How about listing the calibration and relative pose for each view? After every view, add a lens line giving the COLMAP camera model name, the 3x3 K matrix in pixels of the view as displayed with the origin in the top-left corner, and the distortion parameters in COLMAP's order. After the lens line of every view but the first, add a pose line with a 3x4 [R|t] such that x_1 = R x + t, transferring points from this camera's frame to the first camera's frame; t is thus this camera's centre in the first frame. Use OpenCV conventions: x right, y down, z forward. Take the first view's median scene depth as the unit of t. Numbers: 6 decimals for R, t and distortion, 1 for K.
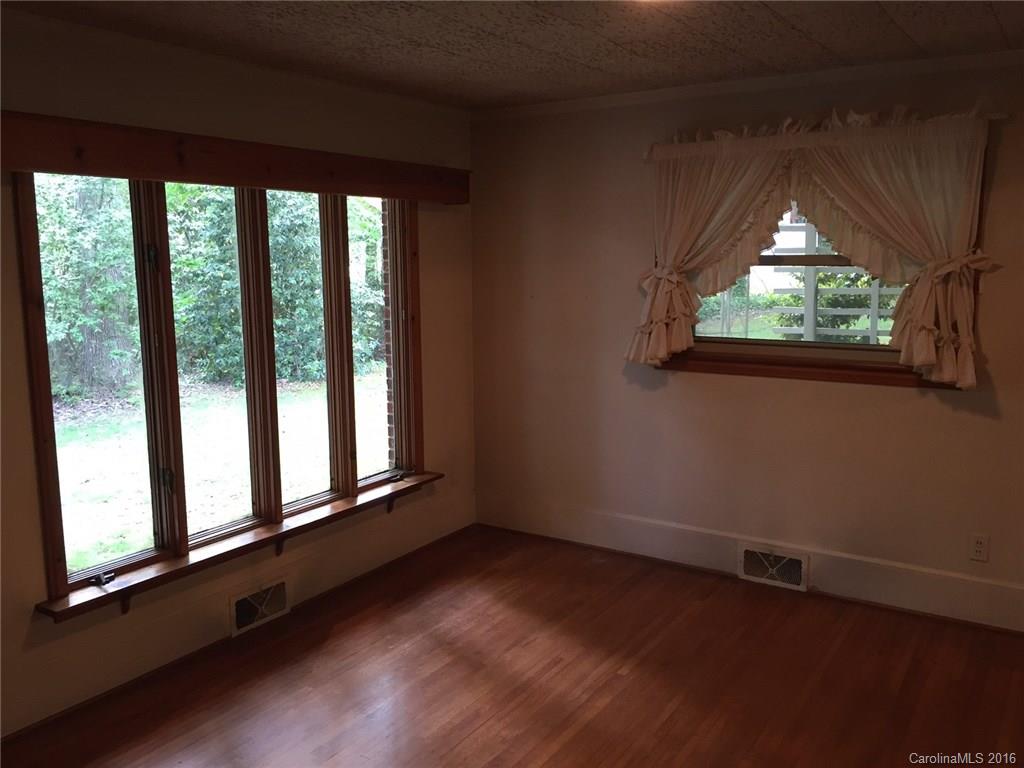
lens RADIAL K [[893.1, 0, 509.6], [0, 893.1, 391.0], [0, 0, 1]] dist [0.103311, -0.150371]
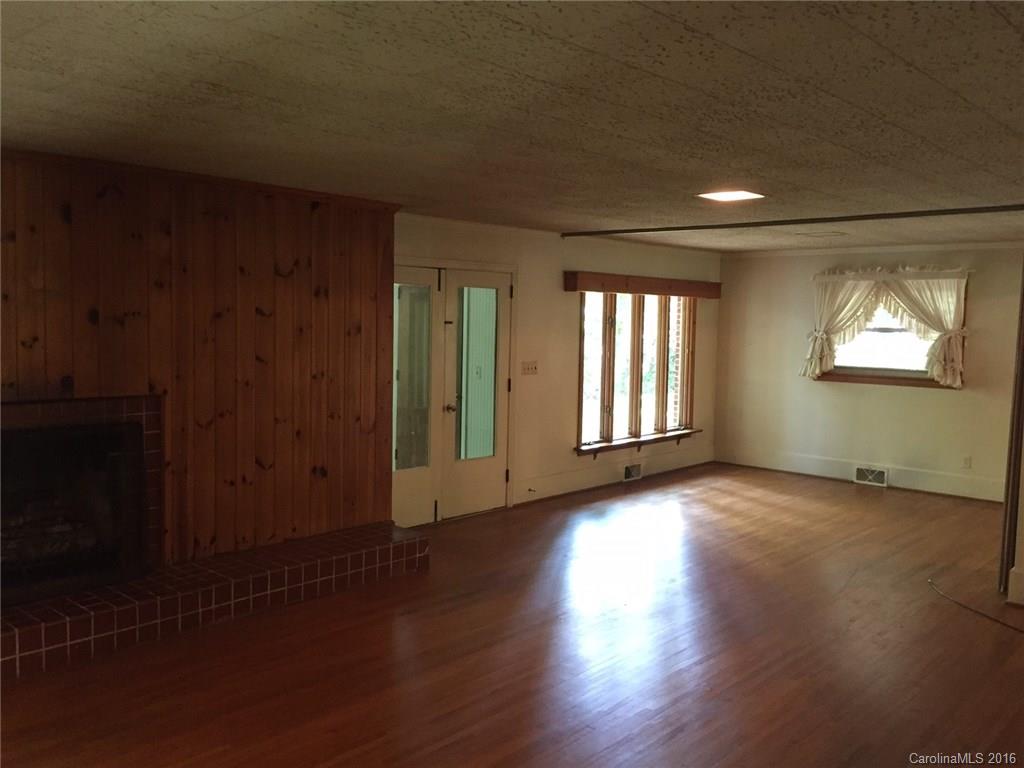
lens RADIAL K [[893.1, 0, 509.6], [0, 893.1, 391.0], [0, 0, 1]] dist [0.103311, -0.150371]
pose [[0.987011, 0.037366, -0.156247, -0.217358], [-0.048684, 0.996411, -0.069244, 0.190262], [0.153099, 0.075951, 0.985288, -1.232334]]
